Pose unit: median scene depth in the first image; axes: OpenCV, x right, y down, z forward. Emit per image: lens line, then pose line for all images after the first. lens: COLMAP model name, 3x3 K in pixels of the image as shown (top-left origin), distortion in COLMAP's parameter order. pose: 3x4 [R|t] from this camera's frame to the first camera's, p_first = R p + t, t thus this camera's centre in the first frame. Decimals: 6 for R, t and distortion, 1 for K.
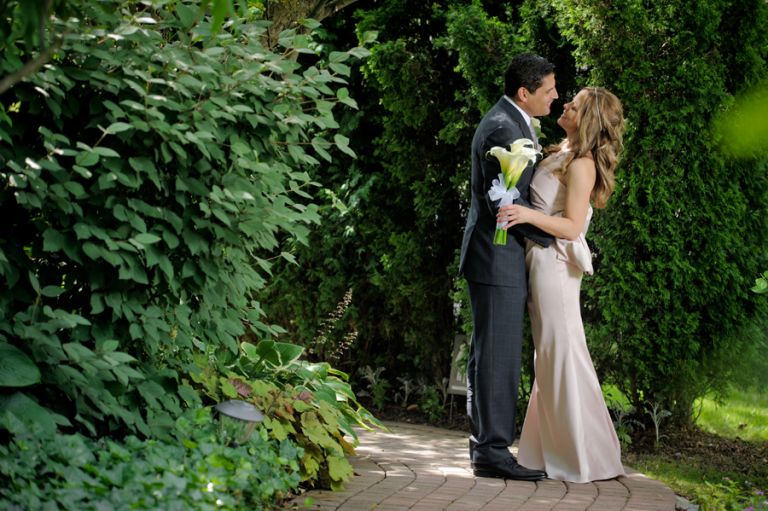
lens RADIAL K [[2292.1, 0, 384.0], [0, 2292.1, 255.5], [0, 0, 1]] dist [0.249075, 0.860823]
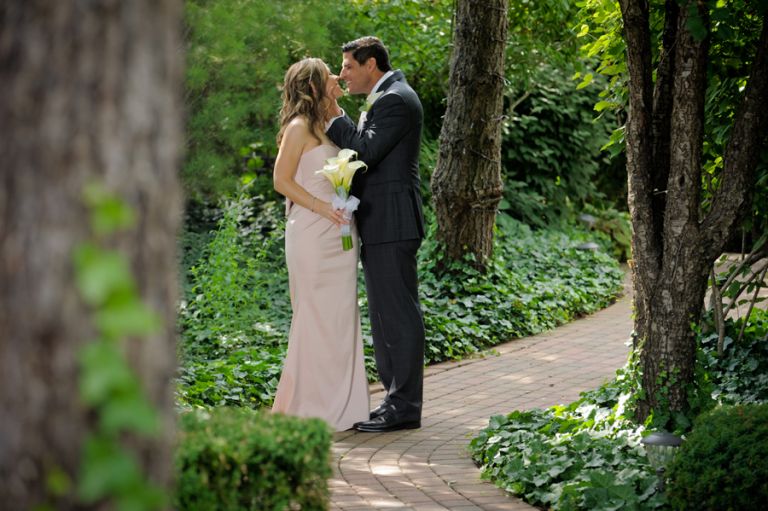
lens RADIAL K [[2292.1, 0, 384.0], [0, 2292.1, 255.5], [0, 0, 1]] dist [0.249075, 0.860823]
pose [[0.989391, -0.021473, -0.143684, 0.076965], [0.025170, 0.999396, 0.023957, 0.040964], [0.143083, -0.027320, 0.989334, -1.505125]]
